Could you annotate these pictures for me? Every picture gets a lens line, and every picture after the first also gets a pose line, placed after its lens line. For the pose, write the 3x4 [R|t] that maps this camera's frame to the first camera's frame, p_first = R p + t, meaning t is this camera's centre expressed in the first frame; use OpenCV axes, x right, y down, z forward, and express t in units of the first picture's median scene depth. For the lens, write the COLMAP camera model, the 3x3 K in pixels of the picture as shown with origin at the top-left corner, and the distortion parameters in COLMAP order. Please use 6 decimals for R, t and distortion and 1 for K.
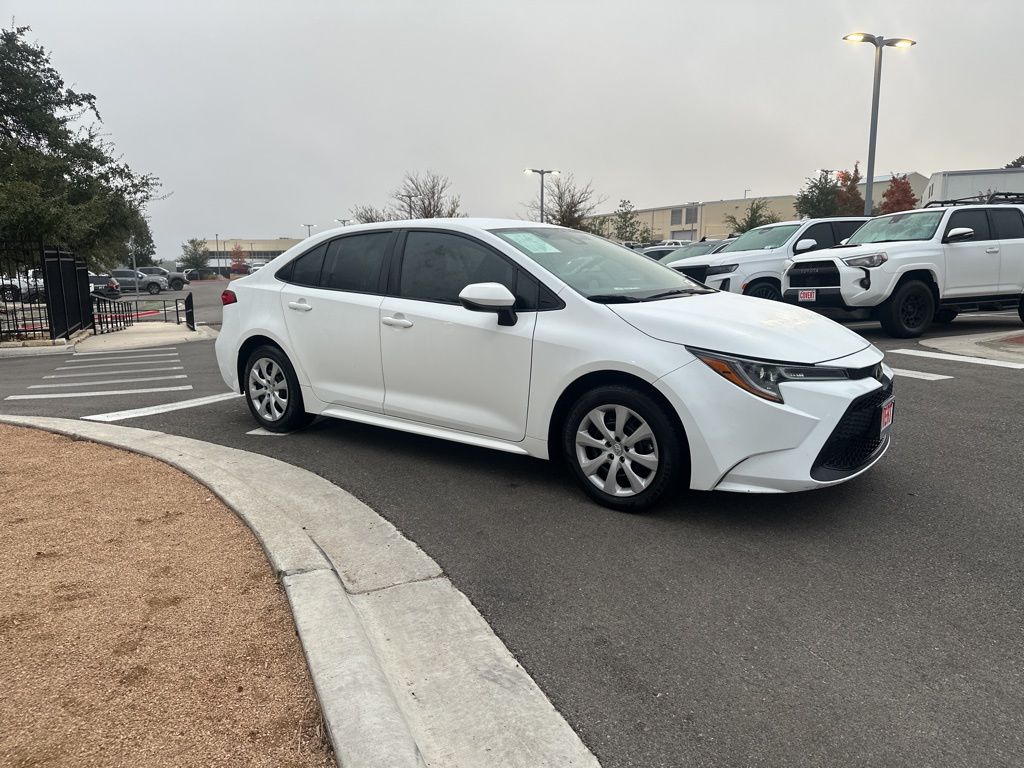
lens RADIAL K [[713.0, 0, 513.7], [0, 713.0, 387.7], [0, 0, 1]] dist [0.074942, -0.099616]
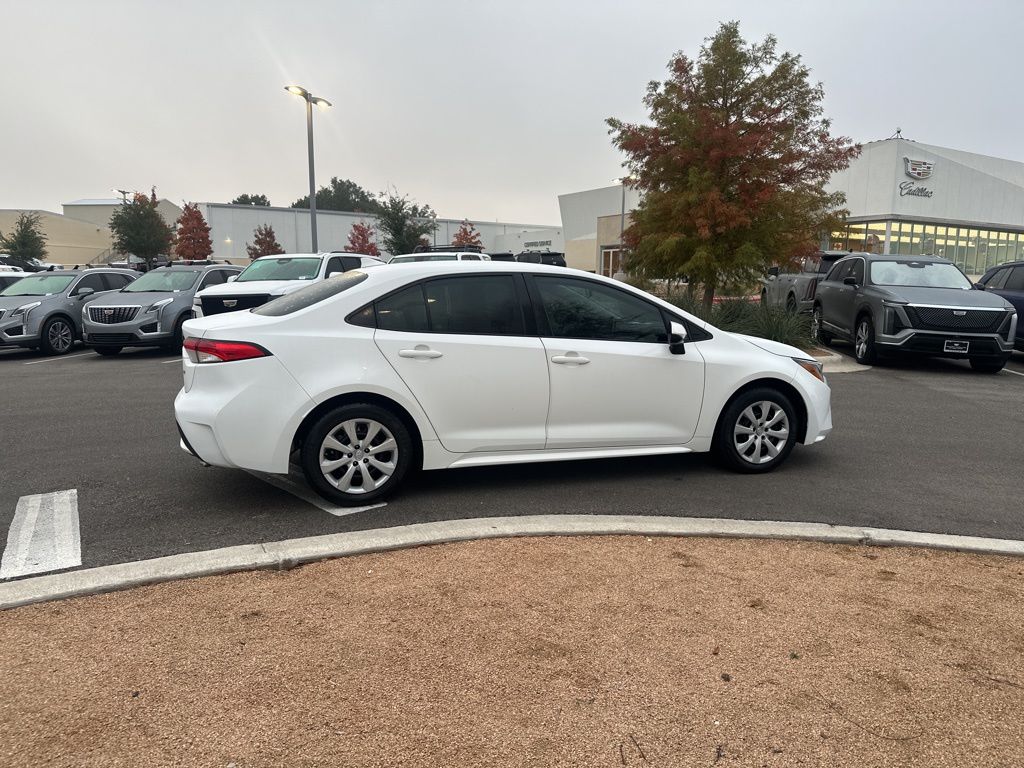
lens RADIAL K [[713.0, 0, 513.7], [0, 713.0, 387.7], [0, 0, 1]] dist [0.074942, -0.099616]
pose [[0.567828, -0.104695, 0.816462, -1.052022], [0.128401, 0.991003, 0.037776, -0.097482], [-0.813071, 0.083385, 0.576161, 0.429726]]
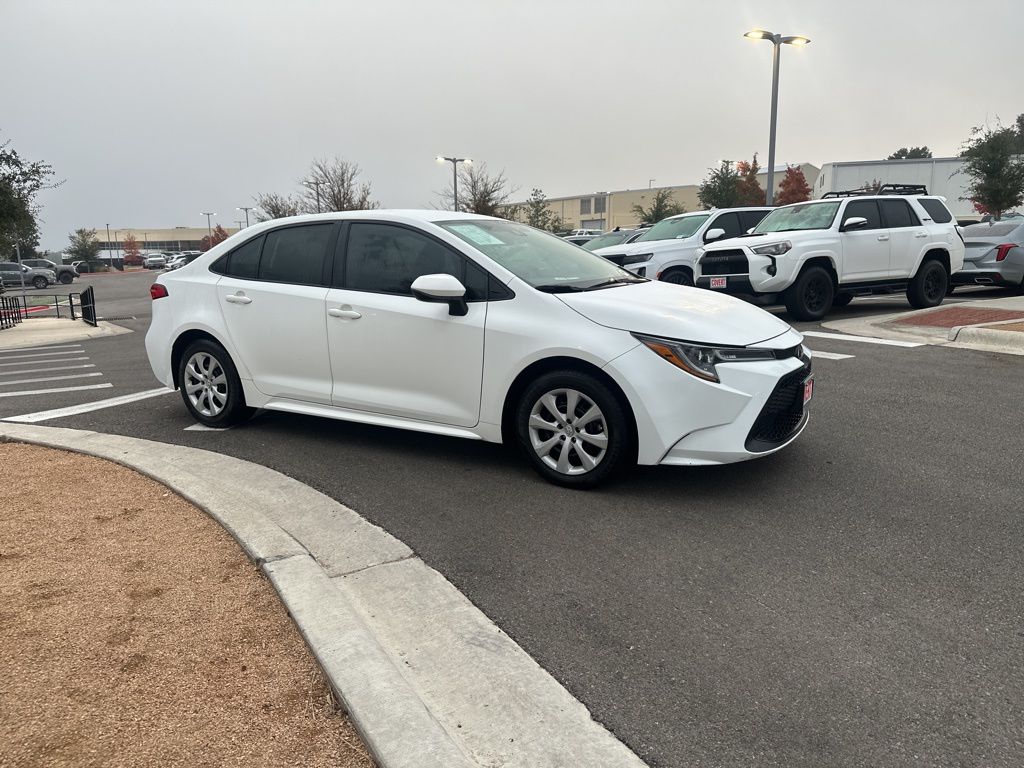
lens RADIAL K [[714.5, 0, 510.2], [0, 714.5, 388.6], [0, 0, 1]] dist [0.088547, -0.128902]
pose [[0.993157, -0.027953, 0.113396, -0.046759], [0.026207, 0.999514, 0.016860, 0.002843], [-0.113812, -0.013772, 0.993407, -0.034367]]
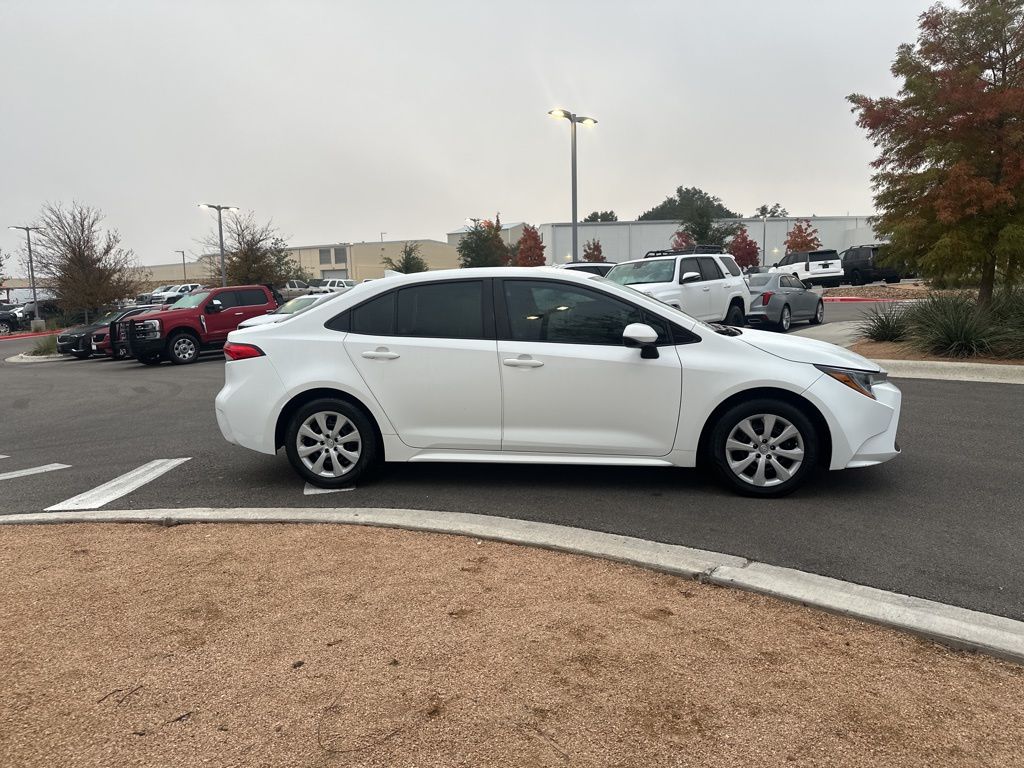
lens RADIAL K [[710.5, 0, 515.1], [0, 710.5, 384.7], [0, 0, 1]] dist [0.129228, -0.216768]
pose [[0.879362, -0.073140, 0.470503, -0.654187], [0.099638, 0.994521, -0.031622, -0.024717], [-0.465613, 0.074687, 0.881831, 0.053636]]
